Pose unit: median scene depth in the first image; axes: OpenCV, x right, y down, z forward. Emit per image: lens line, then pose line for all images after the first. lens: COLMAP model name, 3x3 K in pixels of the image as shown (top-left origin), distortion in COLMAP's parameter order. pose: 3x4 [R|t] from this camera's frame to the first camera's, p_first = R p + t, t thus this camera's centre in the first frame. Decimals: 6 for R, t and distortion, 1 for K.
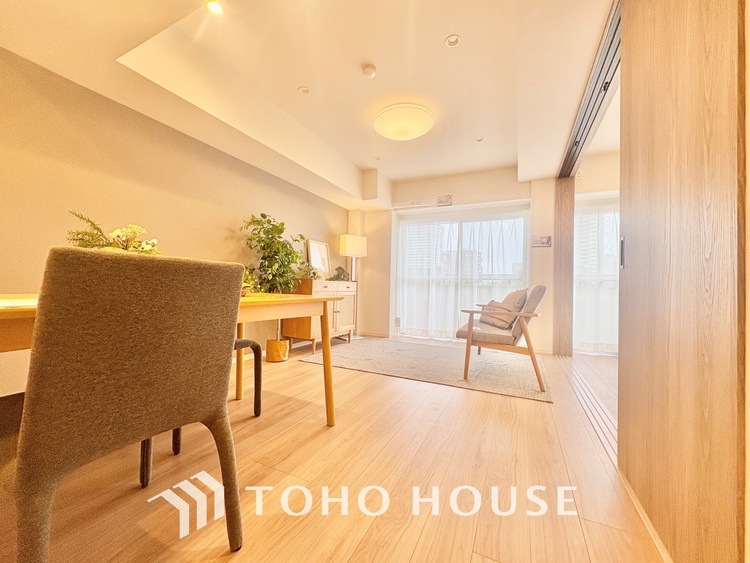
lens RADIAL K [[298.5, 0, 375.0], [0, 298.5, 281.5], [0, 0, 1]] dist [-0.001051, 0.000310]
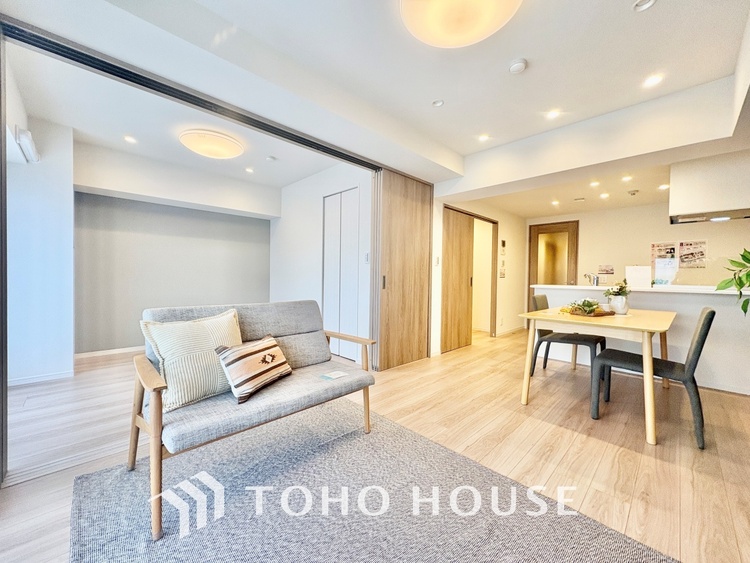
lens RADIAL K [[298.5, 0, 375.0], [0, 298.5, 281.5], [0, 0, 1]] dist [-0.001051, 0.000310]
pose [[-0.940630, -0.042641, 0.336745, 0.032031], [-0.042268, 0.999071, 0.008440, -0.041899], [-0.336792, -0.006295, -0.941558, 1.171977]]
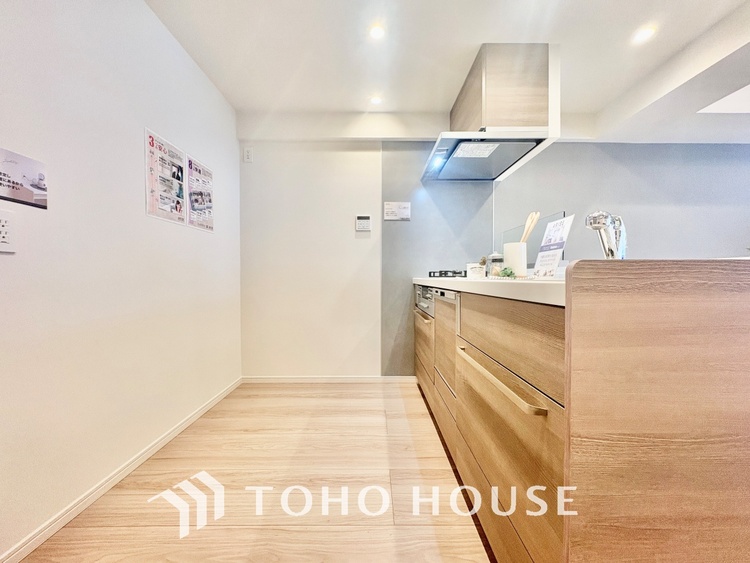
lens RADIAL K [[301.2, 0, 375.0], [0, 301.2, 281.5], [0, 0, 1]] dist [-0.000527, 0.000024]
pose [[0.440979, -0.014931, -0.897393, -0.155814], [0.028753, 0.999583, -0.002502, -0.034961], [0.897057, -0.024699, 0.441225, -0.332550]]
